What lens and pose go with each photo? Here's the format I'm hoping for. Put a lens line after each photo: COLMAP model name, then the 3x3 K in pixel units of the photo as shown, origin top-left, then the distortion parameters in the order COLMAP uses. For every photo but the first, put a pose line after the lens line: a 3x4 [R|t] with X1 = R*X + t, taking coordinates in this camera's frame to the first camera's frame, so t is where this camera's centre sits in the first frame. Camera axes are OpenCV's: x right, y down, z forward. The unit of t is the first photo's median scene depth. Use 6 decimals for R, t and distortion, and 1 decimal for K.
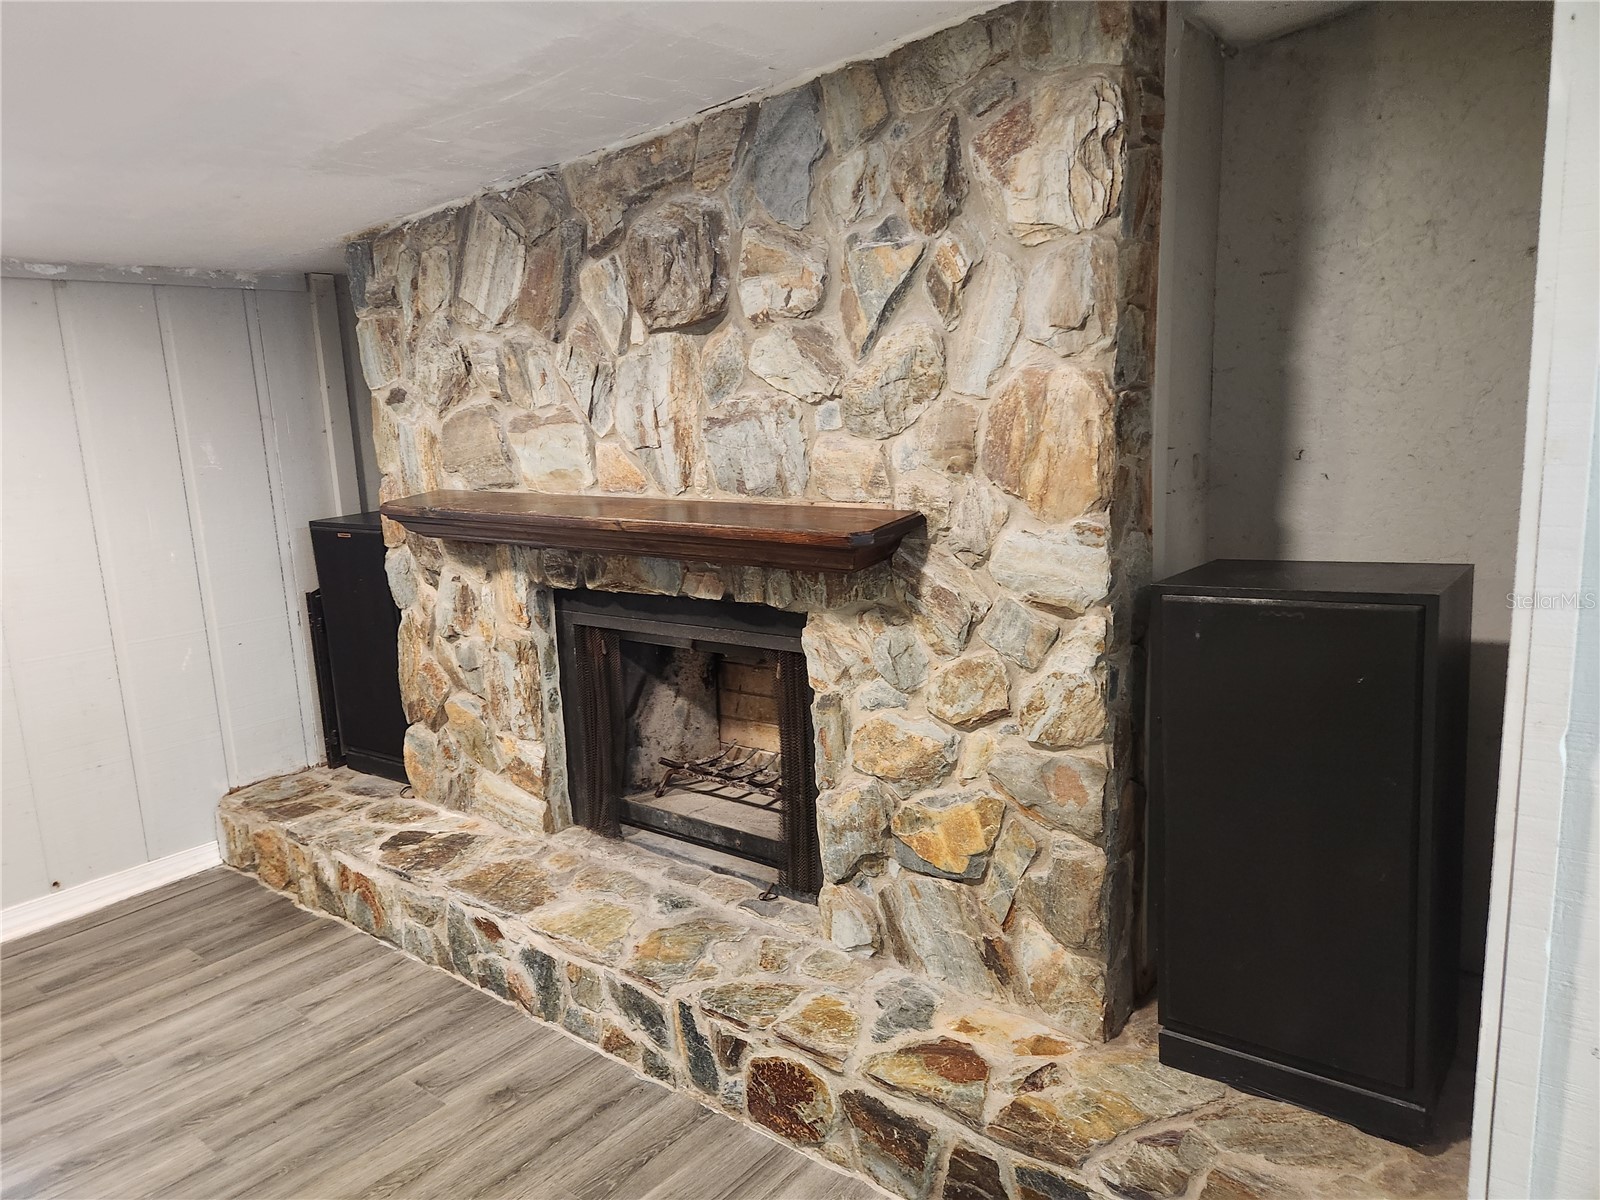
lens RADIAL K [[1071.2, 0, 797.4], [0, 1071.2, 602.2], [0, 0, 1]] dist [0.067153, -0.066729]
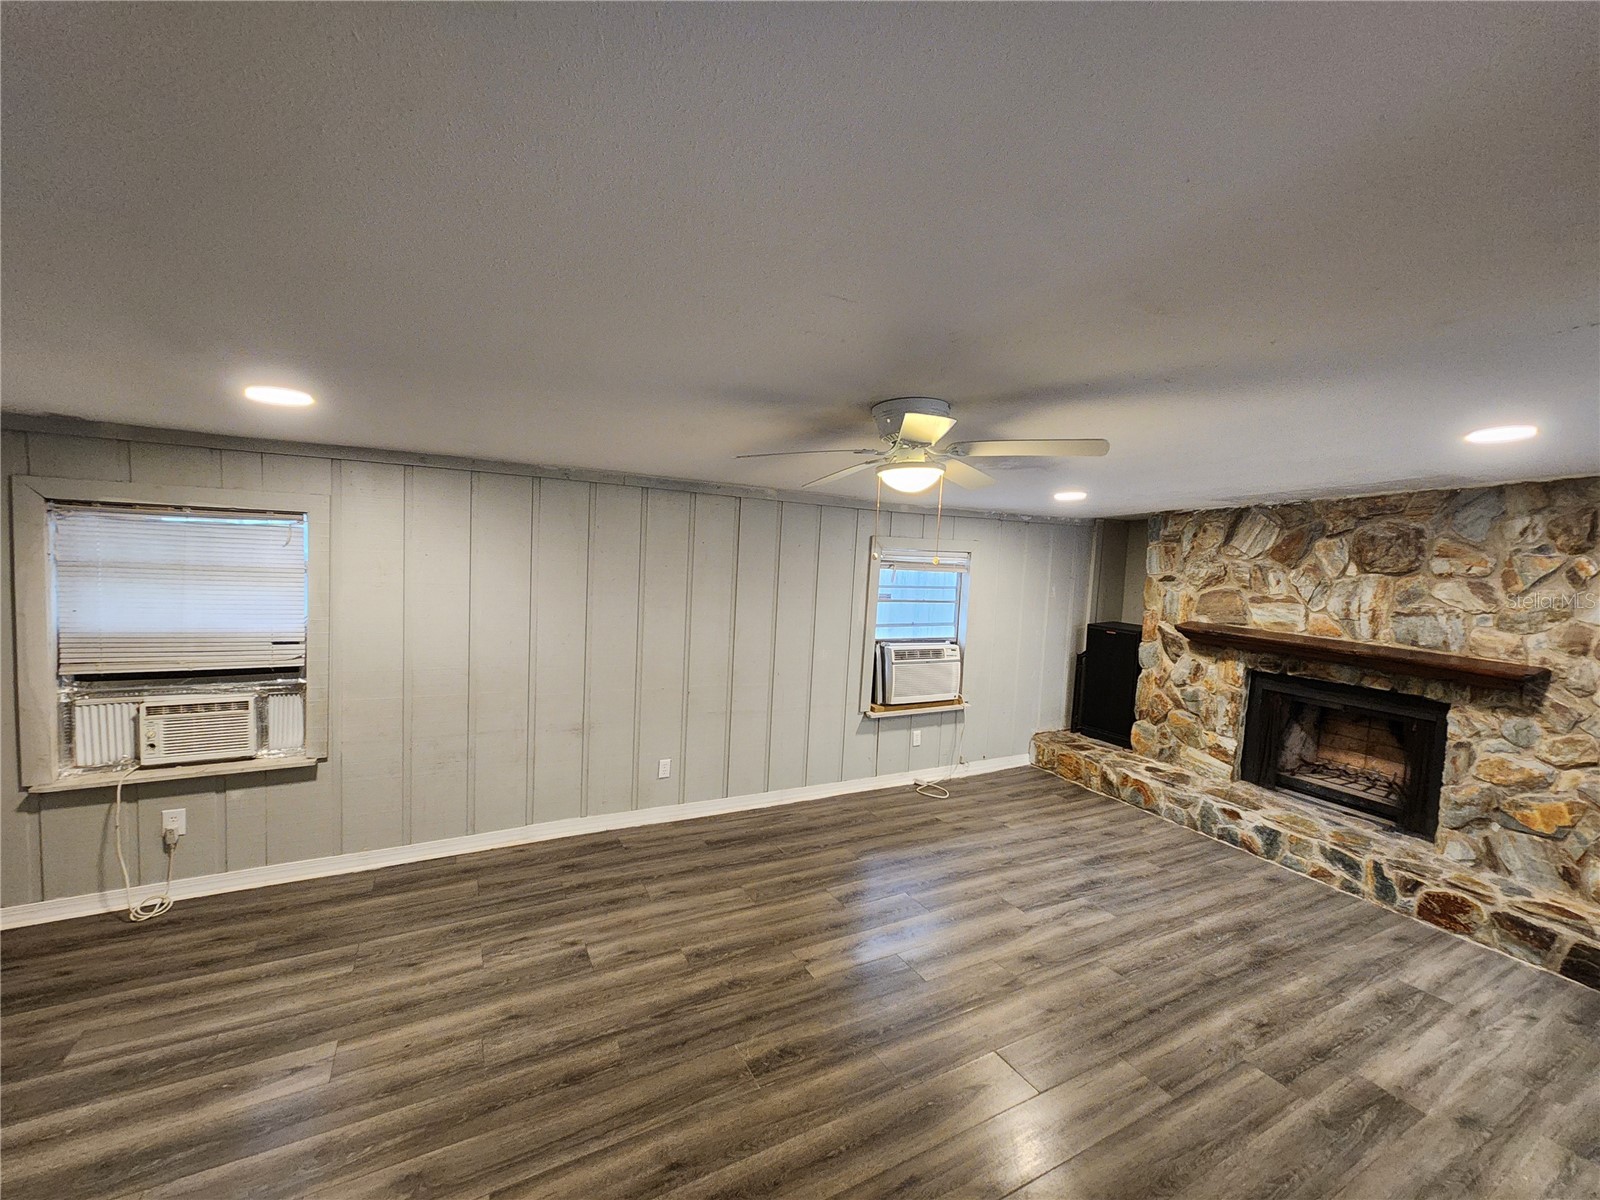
lens RADIAL K [[647.4, 0, 803.3], [0, 647.4, 593.4], [0, 0, 1]] dist [-0.005721, -0.002516]
pose [[0.907710, 0.112526, -0.404229, -0.697721], [-0.156705, 0.984576, -0.077806, 0.098766], [0.389239, 0.133970, 0.911342, -0.777897]]
